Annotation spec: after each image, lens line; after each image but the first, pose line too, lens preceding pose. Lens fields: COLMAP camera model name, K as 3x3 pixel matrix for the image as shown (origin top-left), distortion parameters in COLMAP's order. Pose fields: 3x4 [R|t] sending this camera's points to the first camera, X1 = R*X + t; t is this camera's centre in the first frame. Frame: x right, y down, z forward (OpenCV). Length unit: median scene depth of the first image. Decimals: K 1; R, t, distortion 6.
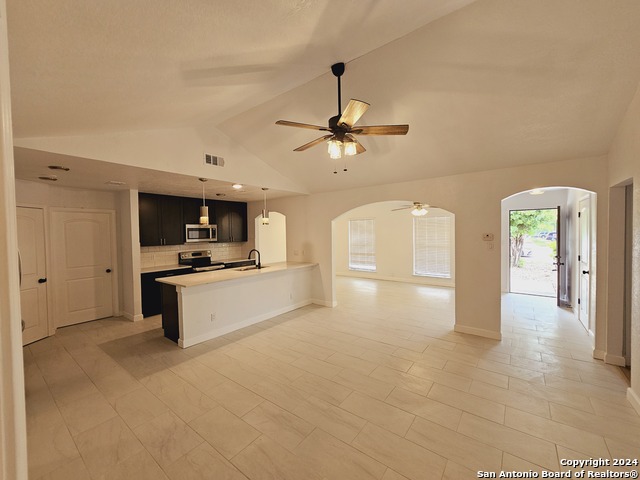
lens RADIAL K [[262.9, 0, 317.3], [0, 262.9, 238.8], [0, 0, 1]] dist [-0.001620, 0.000064]
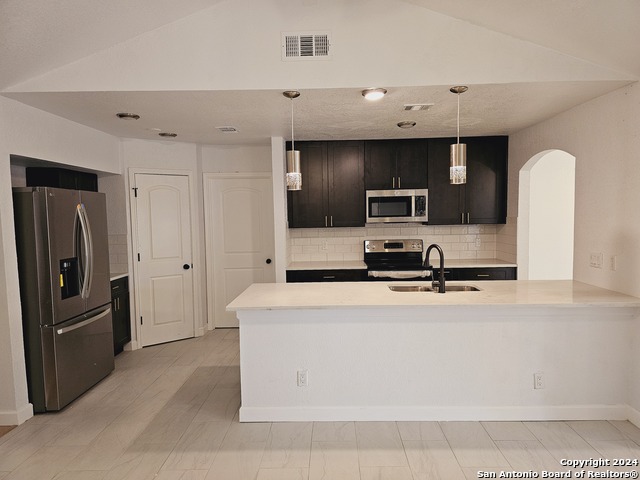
lens RADIAL K [[431.1, 0, 320.0], [0, 431.1, 240.0], [0, 0, 1]] dist [0.032437, -0.000260]
pose [[0.601318, 0.056136, -0.797035, 0.197515], [-0.013412, 0.998098, 0.060179, -0.004403], [0.798897, -0.025496, 0.600927, 0.444299]]
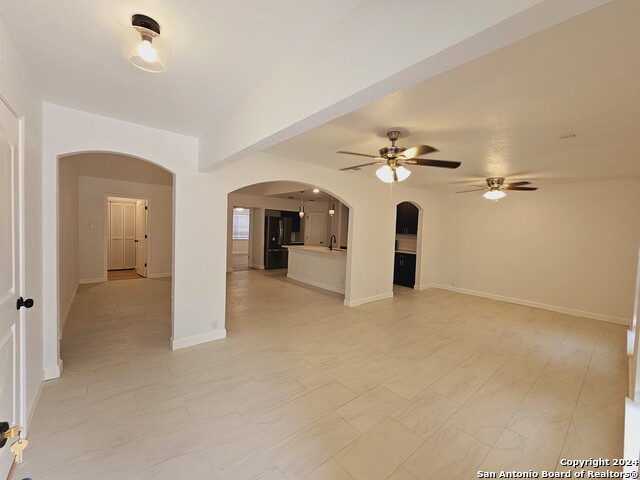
lens RADIAL K [[262.9, 0, 317.3], [0, 262.9, 238.8], [0, 0, 1]] dist [-0.001620, 0.000064]
pose [[-0.217105, 0.046765, -0.975027, 1.046026], [-0.057813, 0.996482, 0.060667, -0.014507], [0.974435, 0.069540, -0.213638, 1.203601]]
